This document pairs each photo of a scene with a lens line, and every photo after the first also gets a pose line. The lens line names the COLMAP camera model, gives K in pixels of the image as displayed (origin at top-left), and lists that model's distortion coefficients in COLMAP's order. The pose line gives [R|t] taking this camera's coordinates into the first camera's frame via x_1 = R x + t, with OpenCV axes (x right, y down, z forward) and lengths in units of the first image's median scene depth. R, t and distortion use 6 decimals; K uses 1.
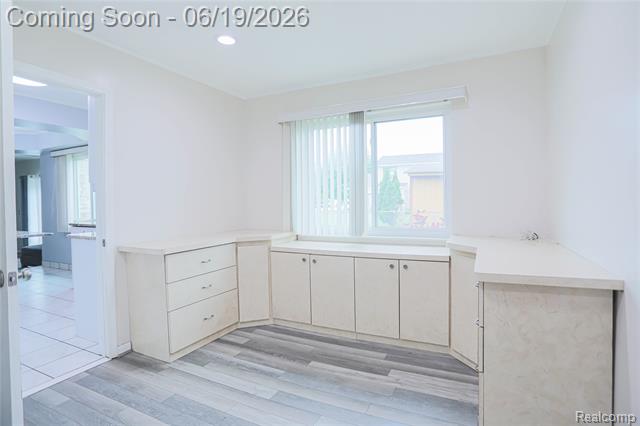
lens RADIAL K [[330.6, 0, 316.5], [0, 330.6, 210.8], [0, 0, 1]] dist [-0.057667, 0.020461]
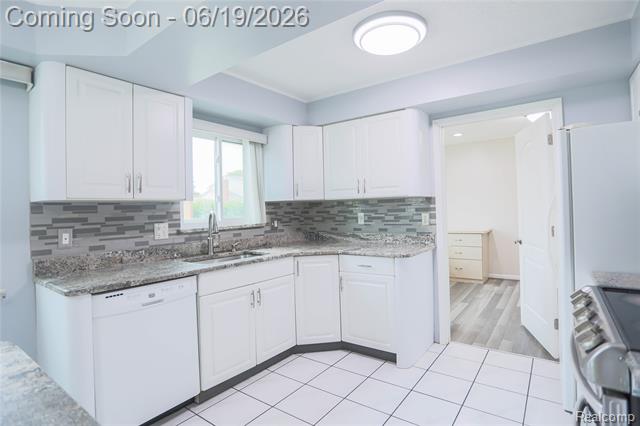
lens RADIAL K [[330.6, 0, 325.9], [0, 330.6, 207.3], [0, 0, 1]] dist [-0.057667, 0.020461]
pose [[0.151725, 0.032147, 0.987900, -0.870077], [0.054998, 0.997648, -0.040911, -0.016957], [-0.986891, 0.060540, 0.149600, 0.548565]]
